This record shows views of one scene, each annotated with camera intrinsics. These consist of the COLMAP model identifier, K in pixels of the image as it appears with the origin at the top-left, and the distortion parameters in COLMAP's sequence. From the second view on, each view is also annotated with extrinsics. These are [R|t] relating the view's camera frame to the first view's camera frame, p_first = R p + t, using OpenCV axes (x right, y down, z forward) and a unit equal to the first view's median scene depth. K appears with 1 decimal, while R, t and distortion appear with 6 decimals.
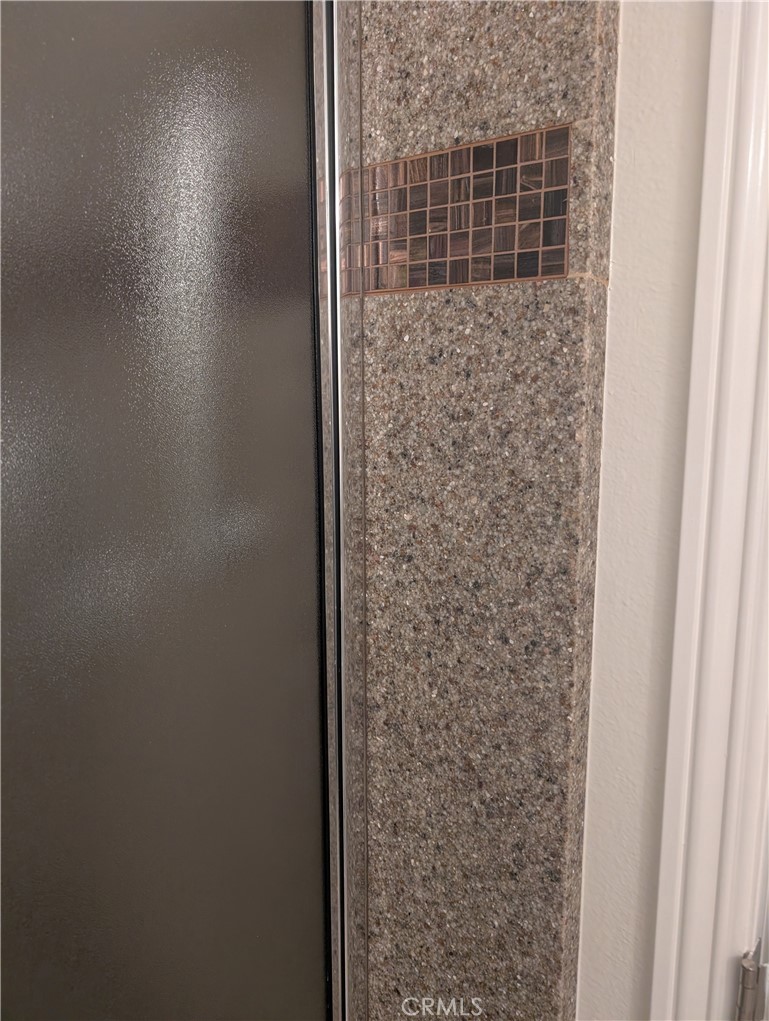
lens RADIAL K [[735.1, 0, 388.4], [0, 735.1, 507.6], [0, 0, 1]] dist [0.007931, -0.001098]
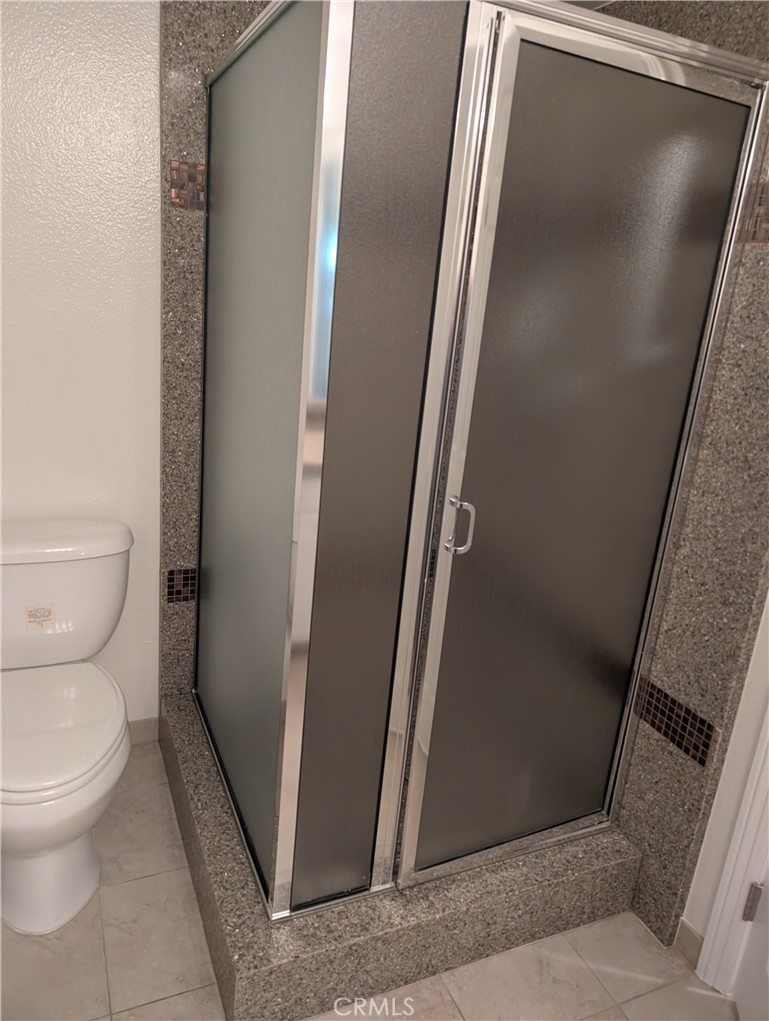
lens RADIAL K [[735.1, 0, 384.8], [0, 735.1, 513.9], [0, 0, 1]] dist [0.007931, -0.001098]
pose [[0.887521, 0.211265, -0.409480, 0.083069], [-0.169298, 0.976048, 0.136635, 0.380972], [0.428538, -0.051942, 0.902030, -1.476220]]
